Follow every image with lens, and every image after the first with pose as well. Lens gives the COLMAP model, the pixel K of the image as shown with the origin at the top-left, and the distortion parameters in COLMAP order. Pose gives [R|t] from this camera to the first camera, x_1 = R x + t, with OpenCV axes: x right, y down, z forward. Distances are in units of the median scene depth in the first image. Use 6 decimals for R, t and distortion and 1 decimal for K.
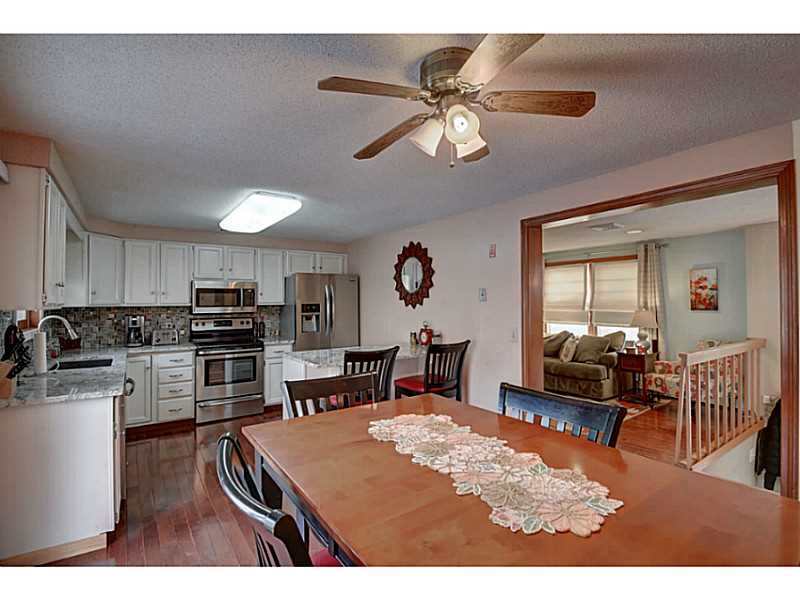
lens RADIAL K [[379.3, 0, 398.5], [0, 379.3, 302.4], [0, 0, 1]] dist [0.000679, 0.000060]
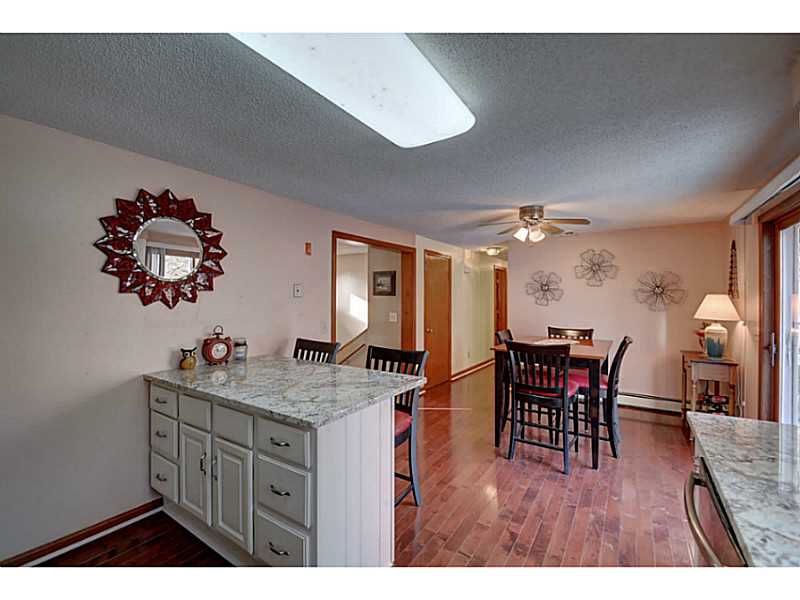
lens RADIAL K [[354.6, 0, 399.1], [0, 354.6, 301.4], [0, 0, 1]] dist [-0.003261, -0.000177]
pose [[-0.368649, -0.004268, 0.929559, -0.570599], [-0.004883, 0.999985, 0.002655, 0.001997], [-0.929556, -0.003560, -0.368665, 0.862675]]
